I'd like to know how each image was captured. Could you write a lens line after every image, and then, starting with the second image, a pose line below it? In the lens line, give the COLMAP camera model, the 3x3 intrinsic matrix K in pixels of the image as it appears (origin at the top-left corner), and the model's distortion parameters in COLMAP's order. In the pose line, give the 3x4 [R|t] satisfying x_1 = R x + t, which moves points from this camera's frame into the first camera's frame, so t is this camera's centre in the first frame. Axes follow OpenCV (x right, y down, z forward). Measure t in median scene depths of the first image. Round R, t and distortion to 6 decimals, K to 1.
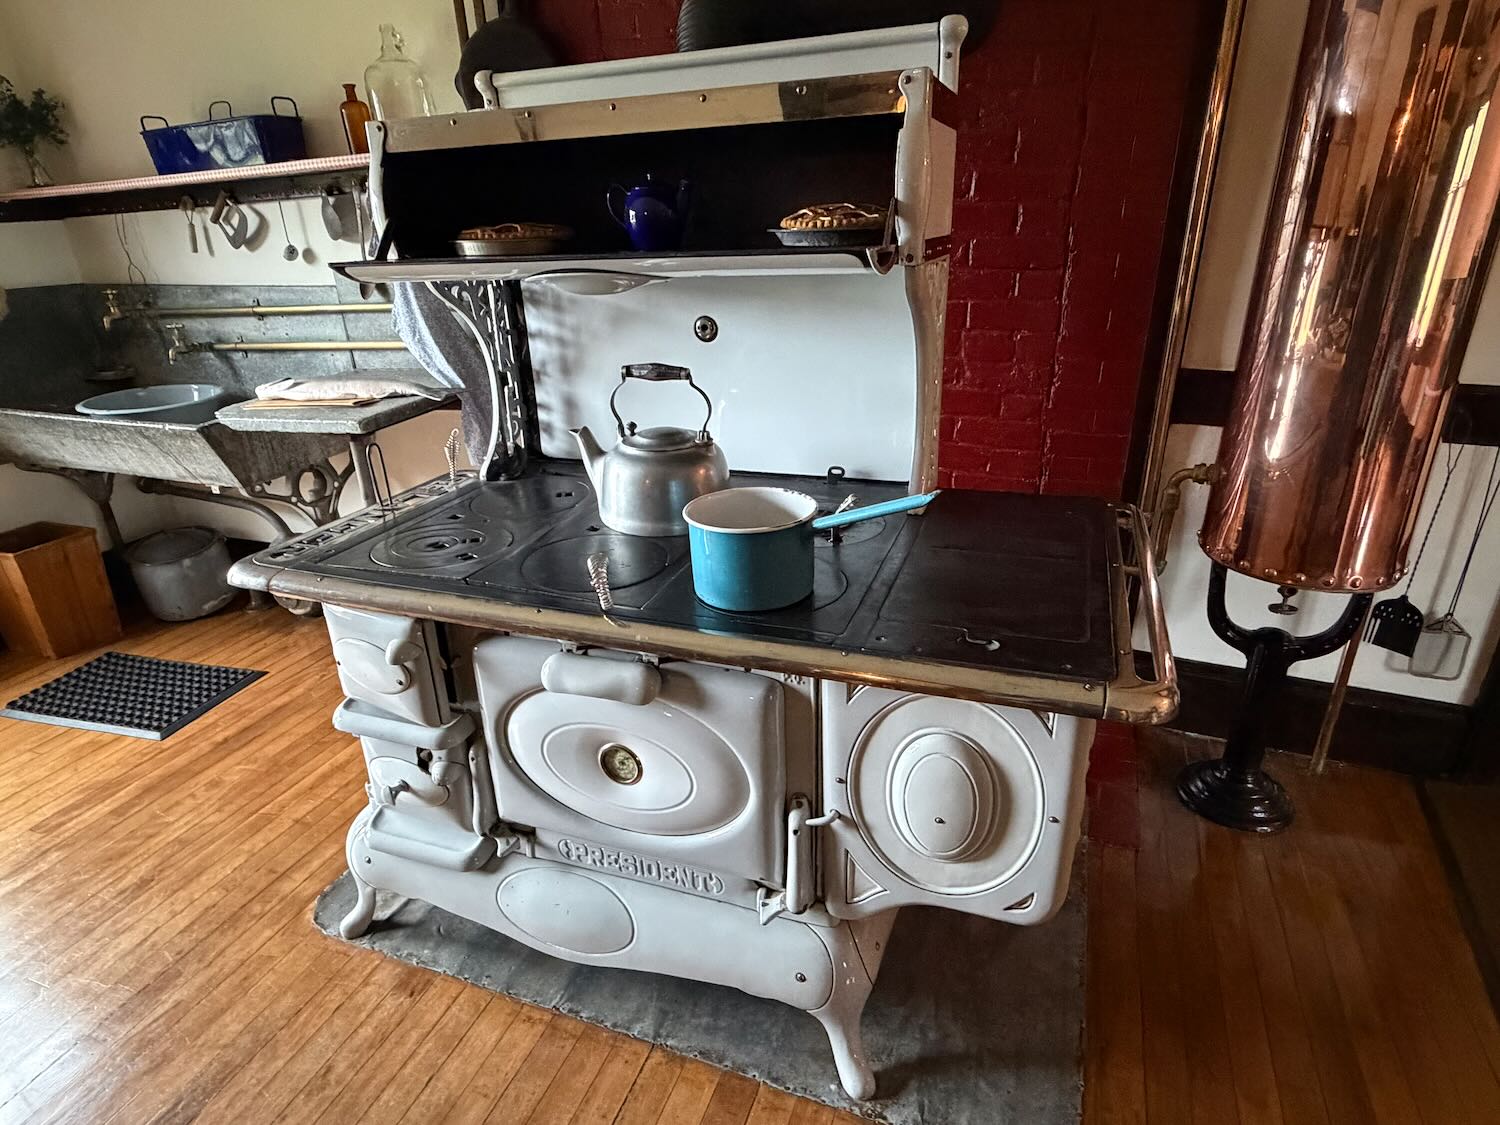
lens RADIAL K [[834.6, 0, 744.7], [0, 834.6, 563.6], [0, 0, 1]] dist [0.000389, 0.000694]
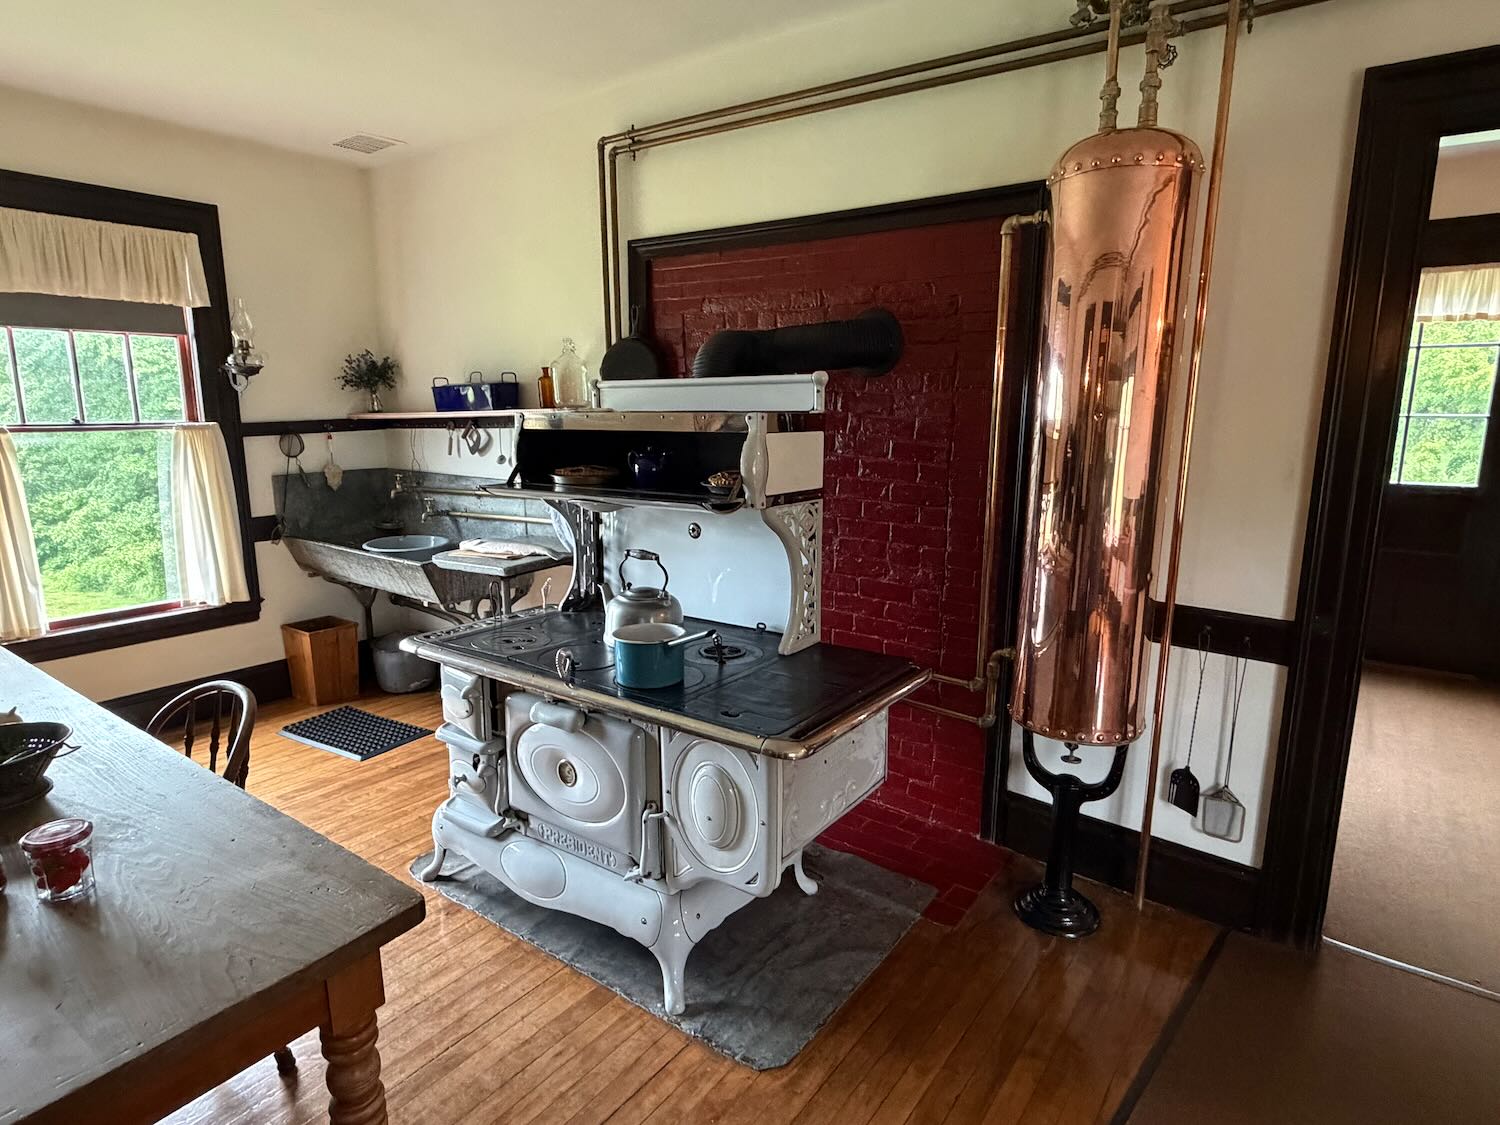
lens RADIAL K [[834.6, 0, 748.3], [0, 834.6, 563.3], [0, 0, 1]] dist [0.000389, 0.000694]
pose [[0.963642, 0.082277, -0.254215, 0.446568], [-0.132365, 0.973461, -0.186687, 0.065096], [0.232108, 0.213549, 0.948959, -0.470640]]
